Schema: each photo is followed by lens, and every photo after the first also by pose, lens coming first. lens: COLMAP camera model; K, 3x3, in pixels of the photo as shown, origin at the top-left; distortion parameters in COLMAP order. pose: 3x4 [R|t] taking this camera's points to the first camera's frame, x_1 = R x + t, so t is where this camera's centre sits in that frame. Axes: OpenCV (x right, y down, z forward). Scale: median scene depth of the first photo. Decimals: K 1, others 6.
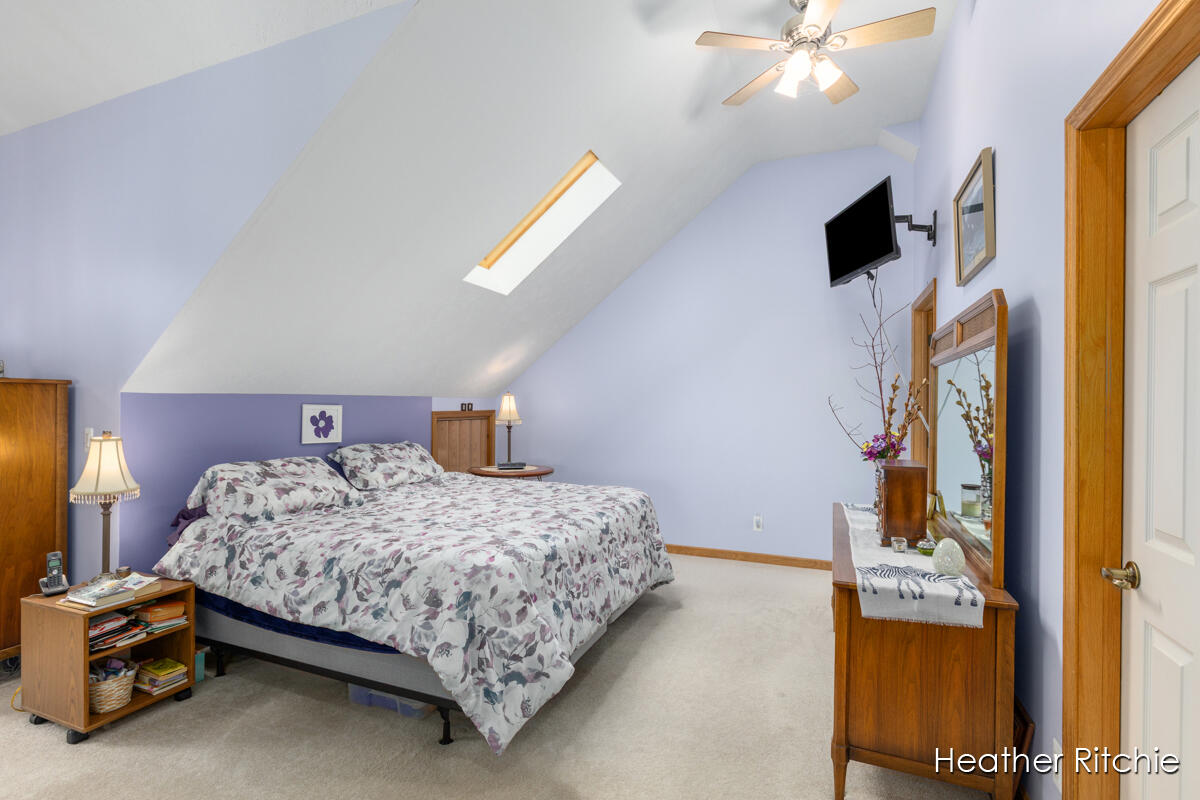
lens RADIAL K [[563.9, 0, 602.8], [0, 563.9, 401.6], [0, 0, 1]] dist [-0.002069, -0.000052]
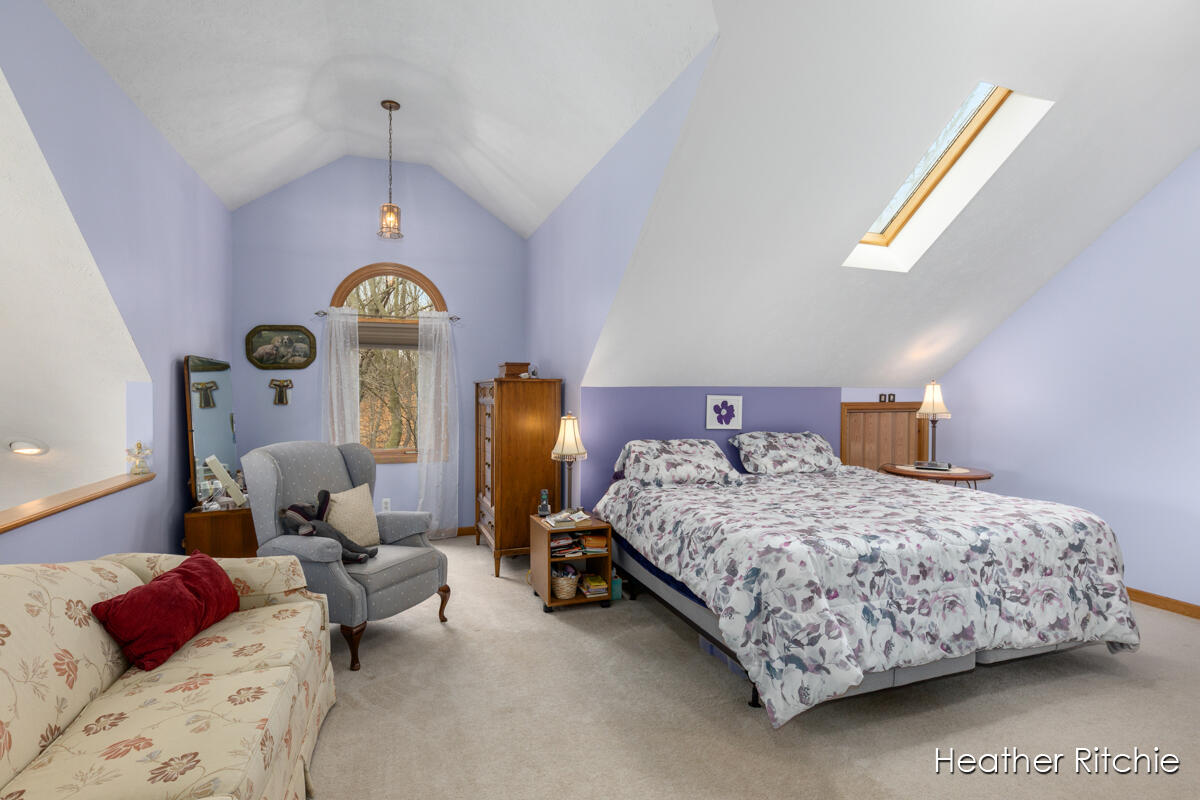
lens RADIAL K [[589.1, 0, 597.7], [0, 589.1, 401.0], [0, 0, 1]] dist [0.002610, -0.000601]
pose [[0.669488, 0.007215, -0.742788, 0.311790], [0.002921, 0.999920, 0.012345, 0.002299], [0.742817, -0.010435, 0.669413, 0.017639]]
